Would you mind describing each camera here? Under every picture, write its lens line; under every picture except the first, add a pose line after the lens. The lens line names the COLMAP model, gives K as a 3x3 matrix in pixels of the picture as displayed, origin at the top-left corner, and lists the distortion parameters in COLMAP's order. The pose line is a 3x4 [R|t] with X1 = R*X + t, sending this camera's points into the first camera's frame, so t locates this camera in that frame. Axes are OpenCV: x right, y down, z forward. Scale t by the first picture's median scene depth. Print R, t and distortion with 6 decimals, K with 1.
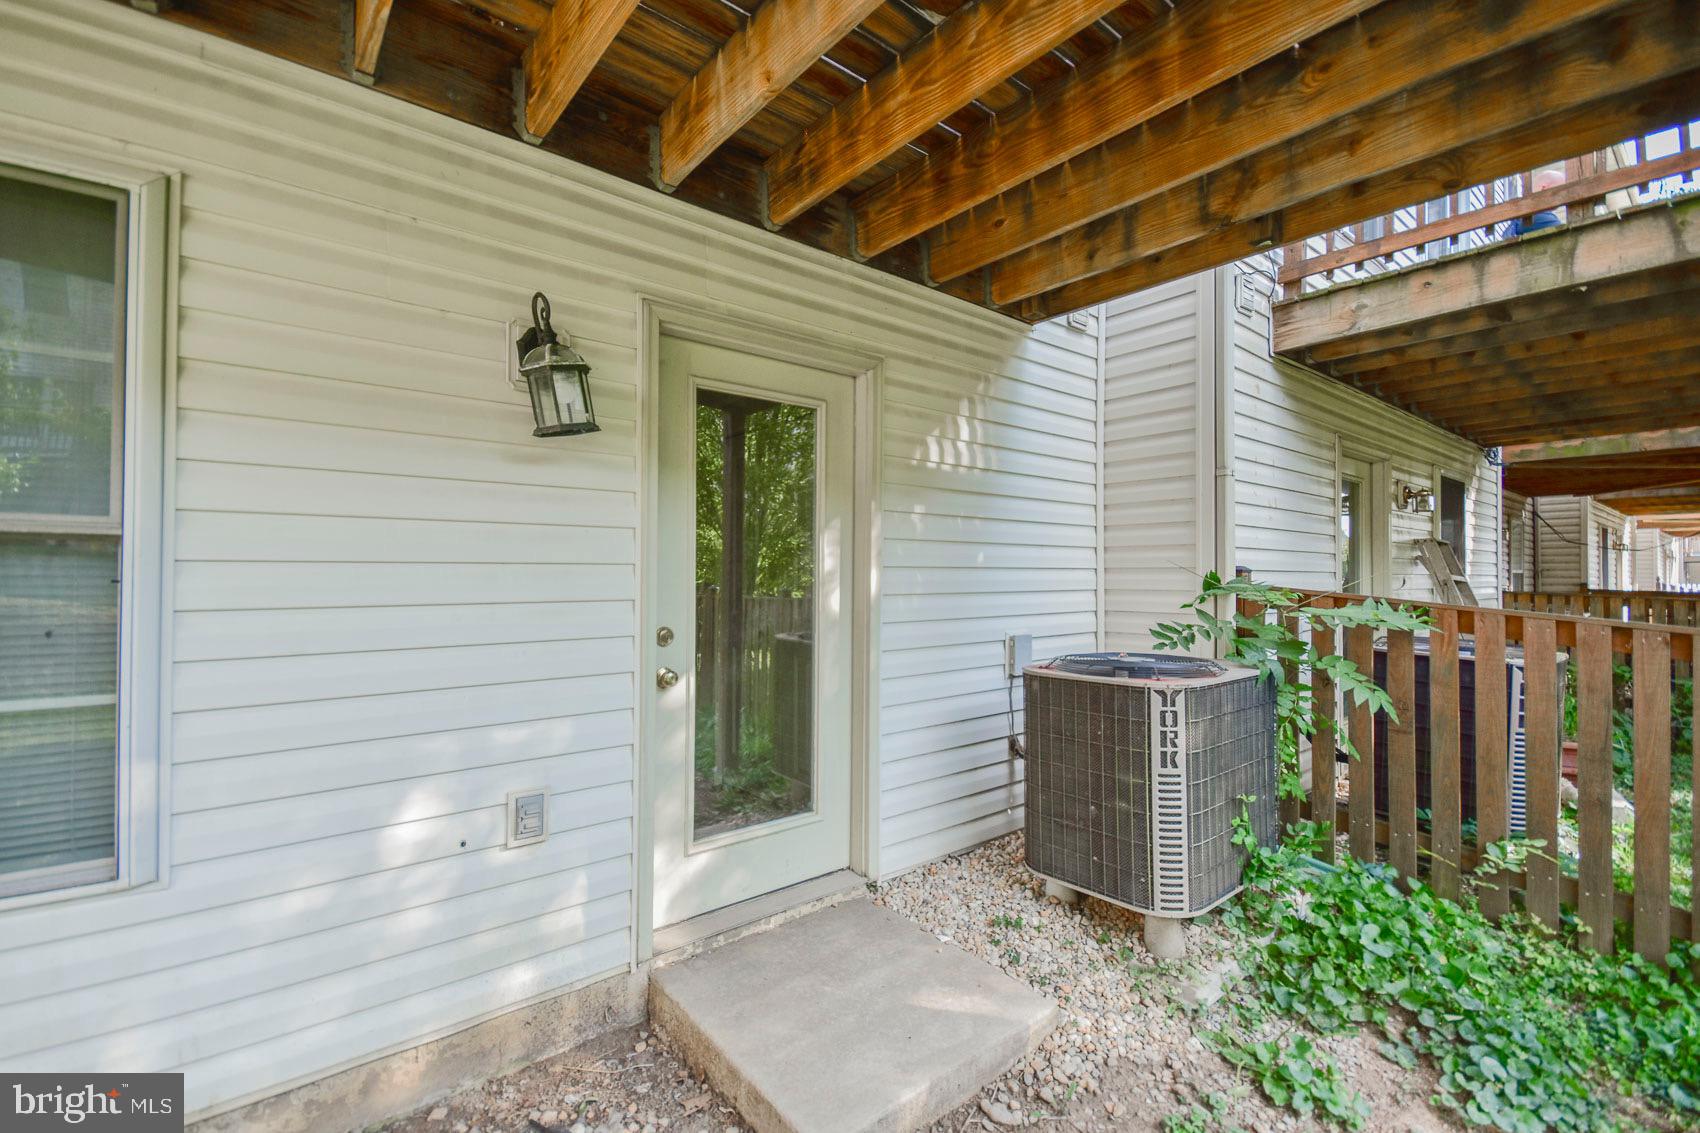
lens RADIAL K [[749.5, 0, 851.1], [0, 749.5, 563.6], [0, 0, 1]] dist [0.018084, -0.009682]
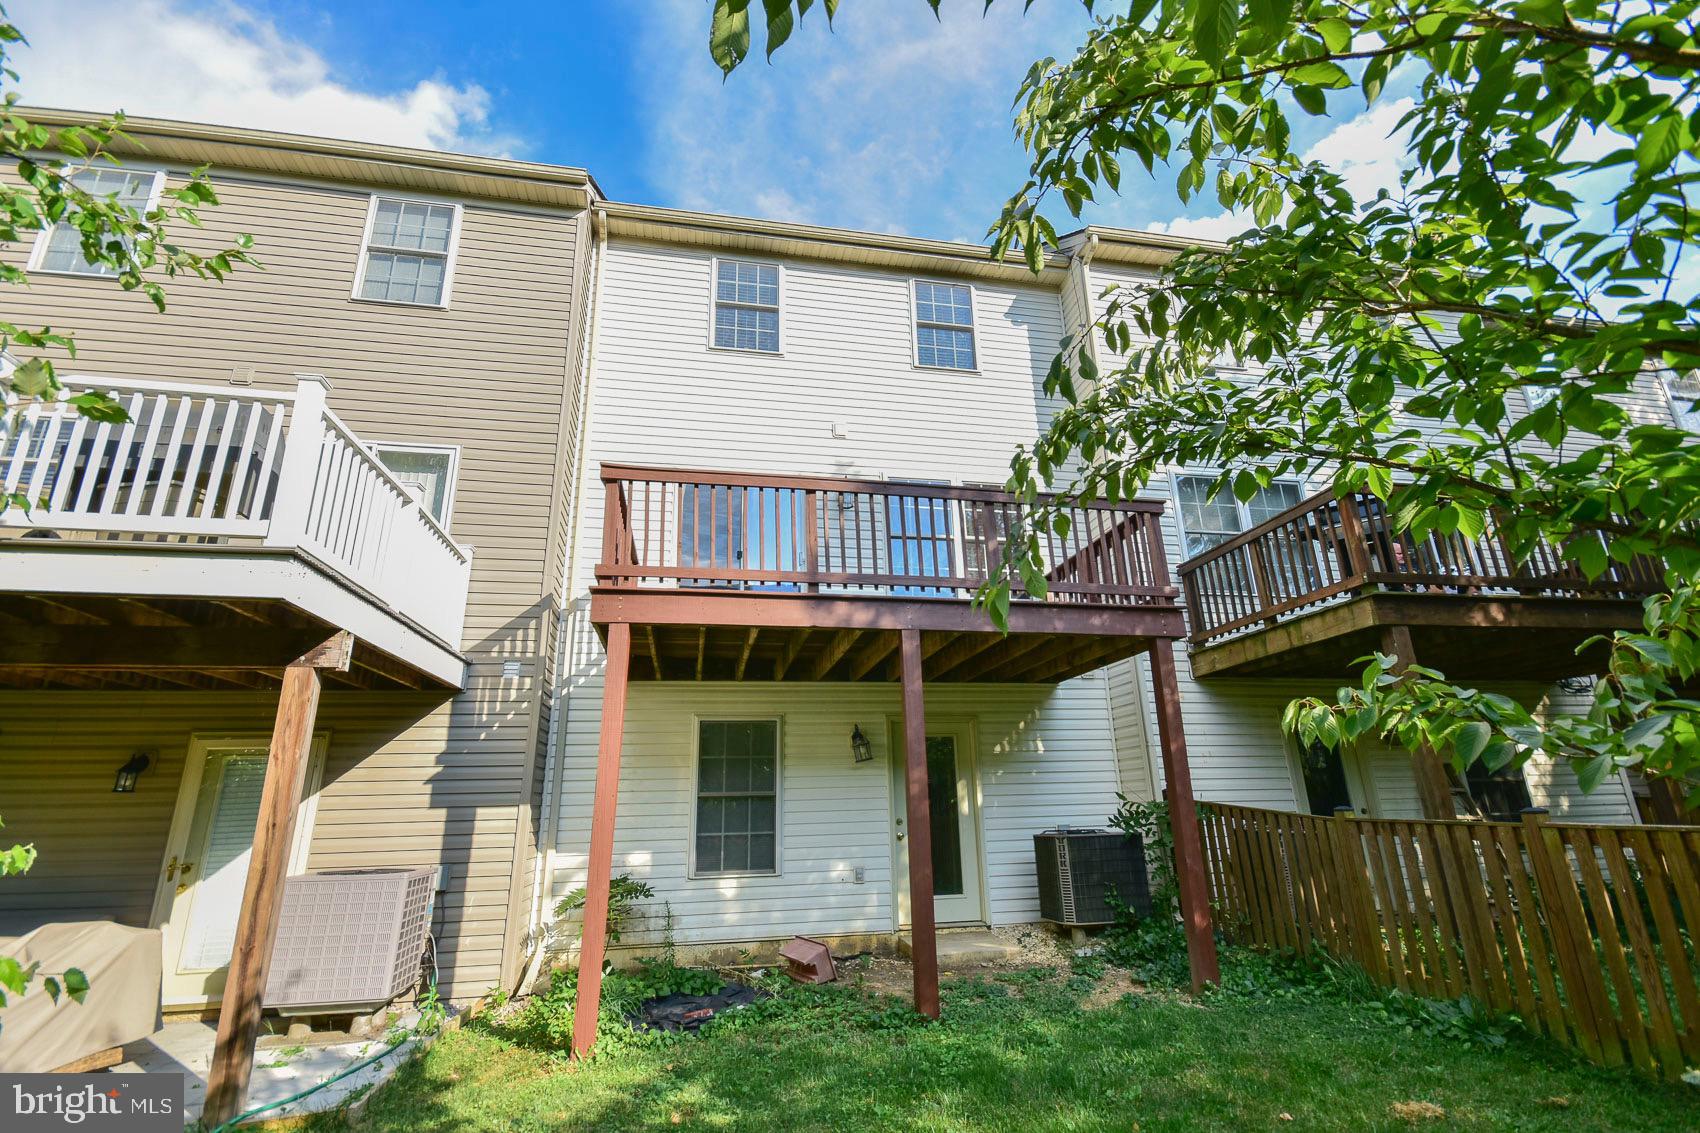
lens RADIAL K [[749.5, 0, 851.1], [0, 749.5, 563.6], [0, 0, 1]] dist [0.018084, -0.009682]
pose [[0.871705, -0.185316, -0.453638, 1.206804], [0.037437, 0.948214, -0.315417, 0.056097], [0.488598, 0.257968, 0.833501, -2.003696]]
